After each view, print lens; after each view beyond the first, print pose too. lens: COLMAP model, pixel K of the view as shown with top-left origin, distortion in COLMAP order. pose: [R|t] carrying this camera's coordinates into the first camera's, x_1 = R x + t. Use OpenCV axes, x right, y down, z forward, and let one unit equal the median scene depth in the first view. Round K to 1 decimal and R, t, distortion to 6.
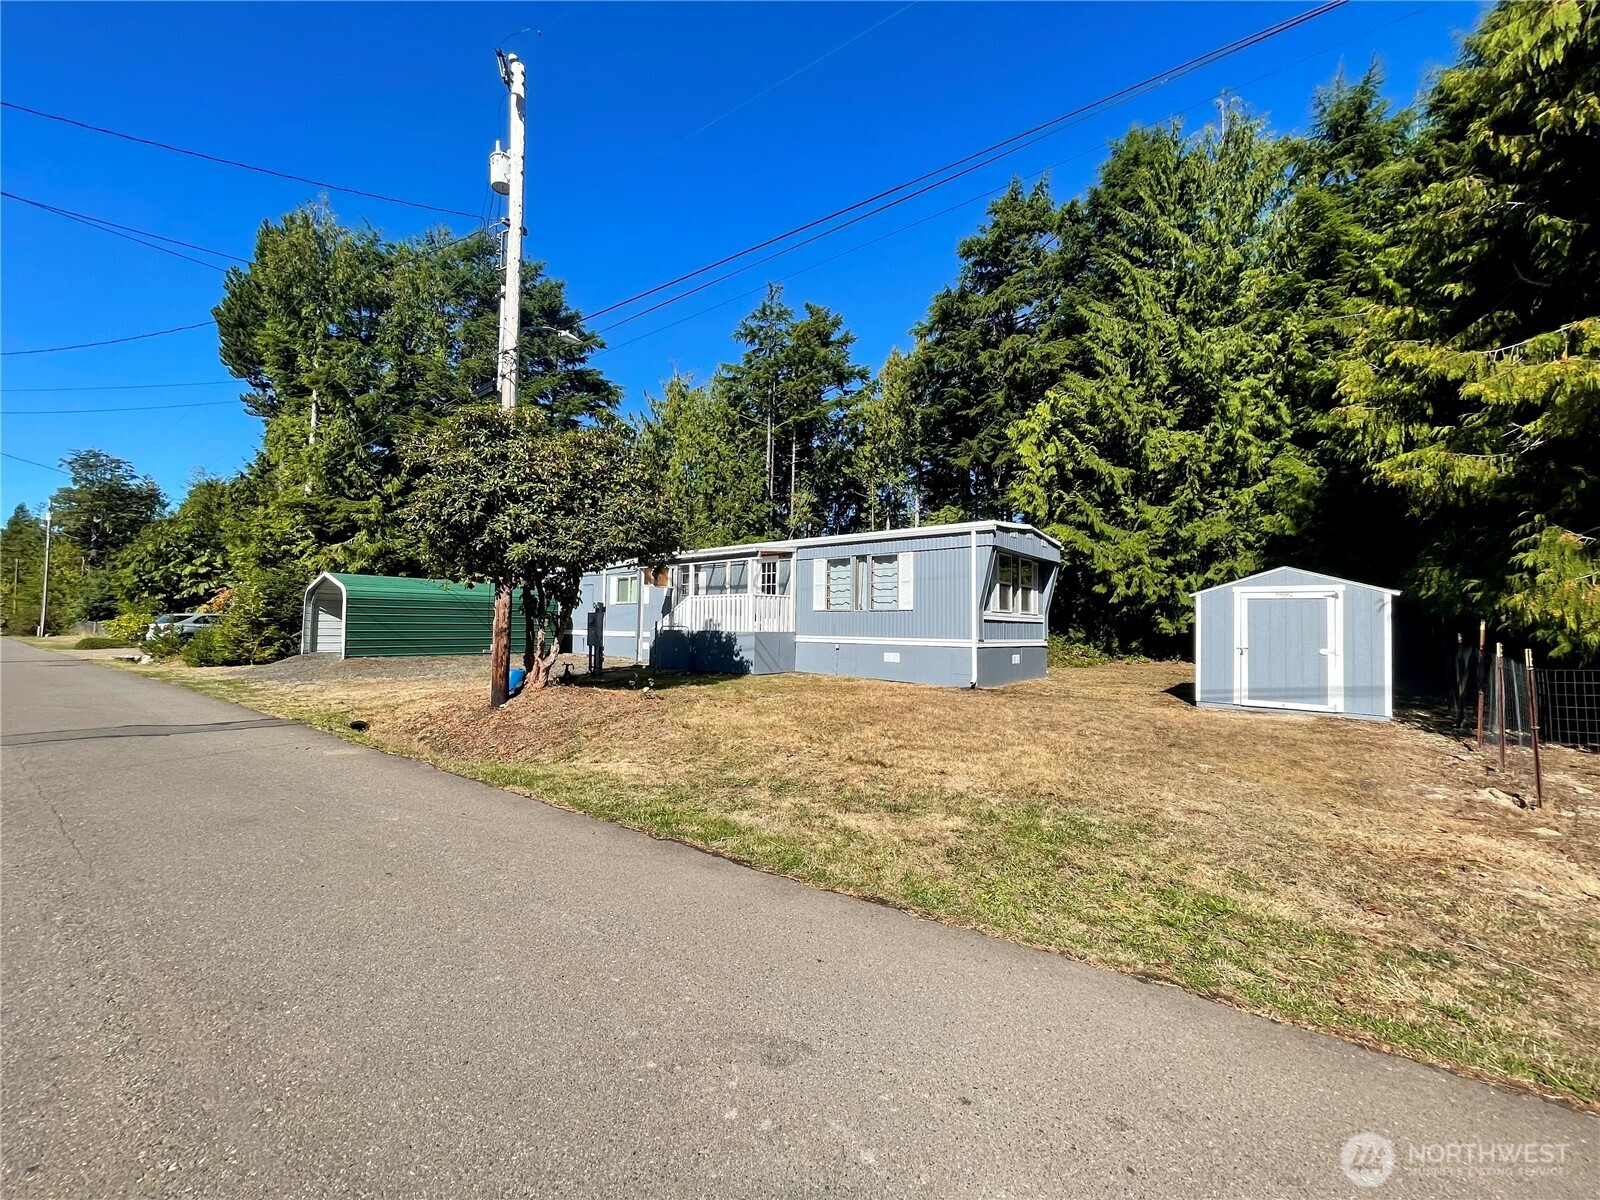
lens RADIAL K [[642.4, 0, 792.0], [0, 642.4, 603.6], [0, 0, 1]] dist [0.001491, -0.001949]
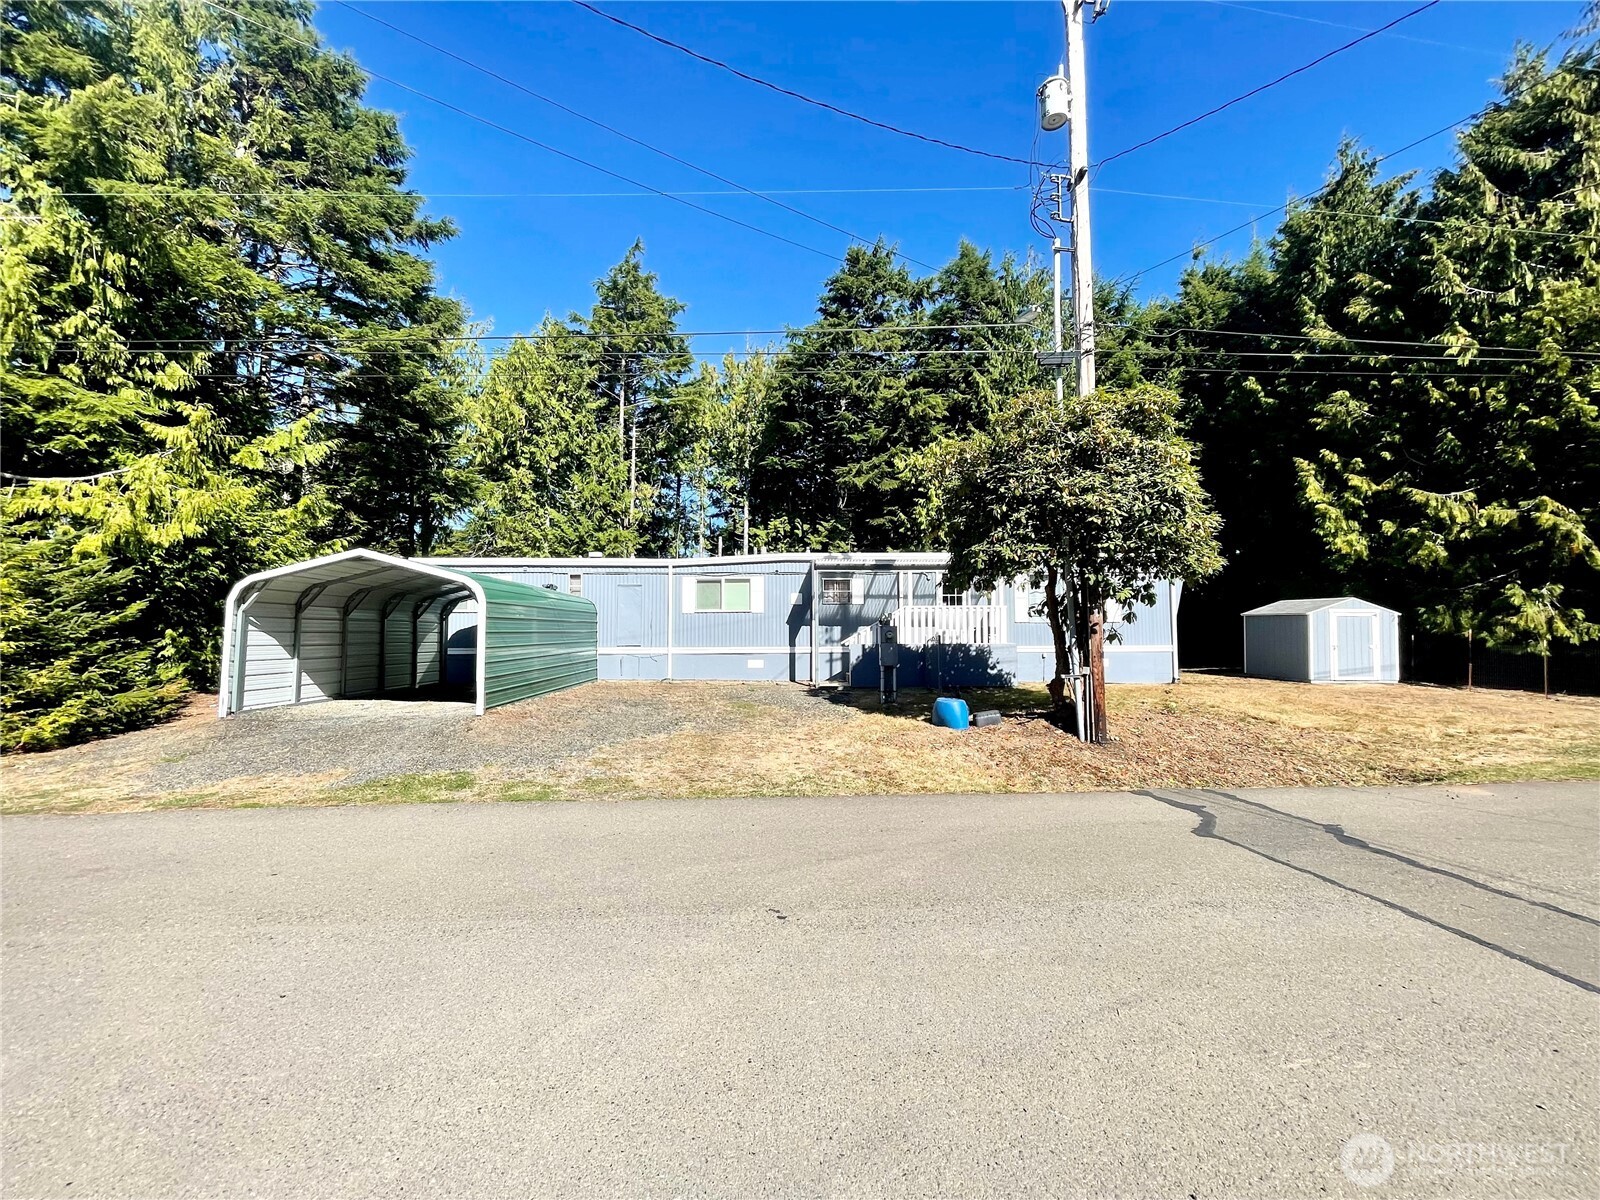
lens RADIAL K [[642.4, 0, 791.2], [0, 642.4, 600.0], [0, 0, 1]] dist [0.001491, -0.001949]
pose [[0.748694, 0.015317, 0.662738, -0.924769], [-0.010850, 0.999882, -0.010852, -0.010078], [-0.662827, 0.000934, 0.748772, 0.437709]]
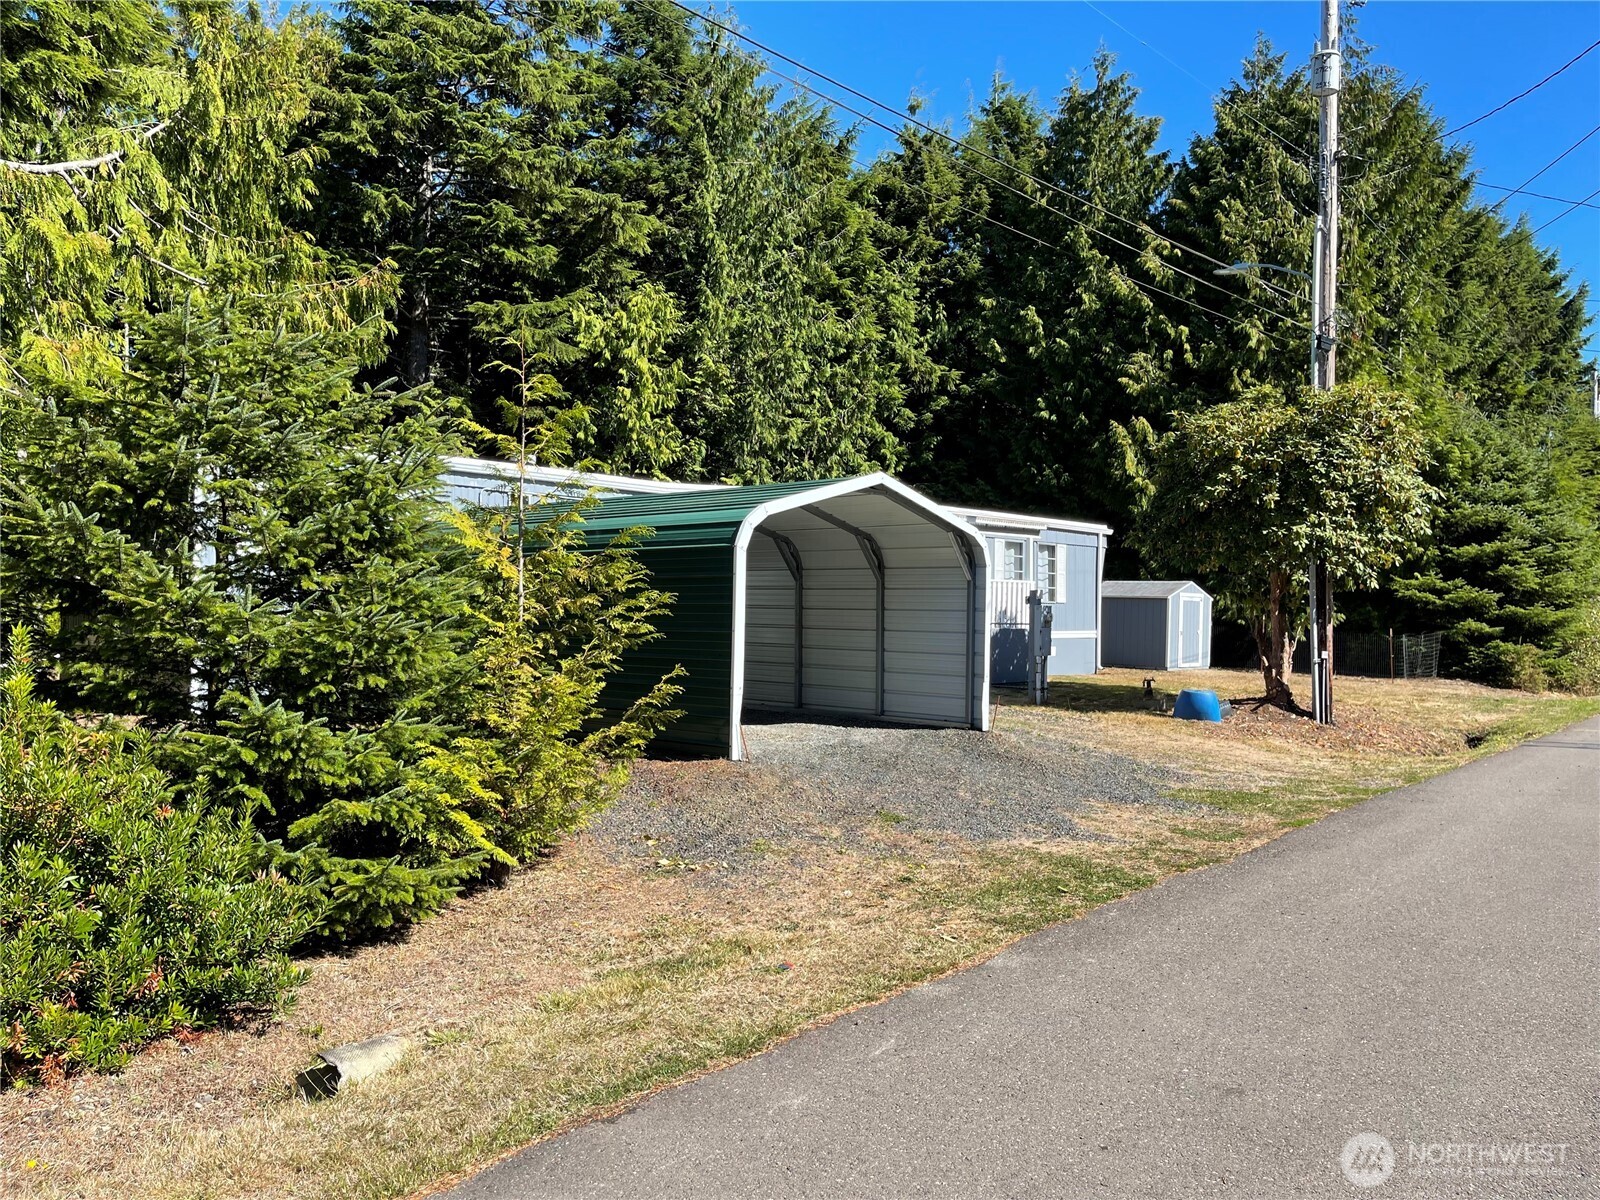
lens RADIAL K [[1208.5, 0, 804.6], [0, 1208.5, 611.5], [0, 0, 1]] dist [0.051530, -0.069117]
pose [[0.050171, -0.015634, 0.998618, -1.502654], [-0.050125, 0.998578, 0.018152, 0.008240], [-0.997482, -0.050967, 0.049316, 1.135834]]
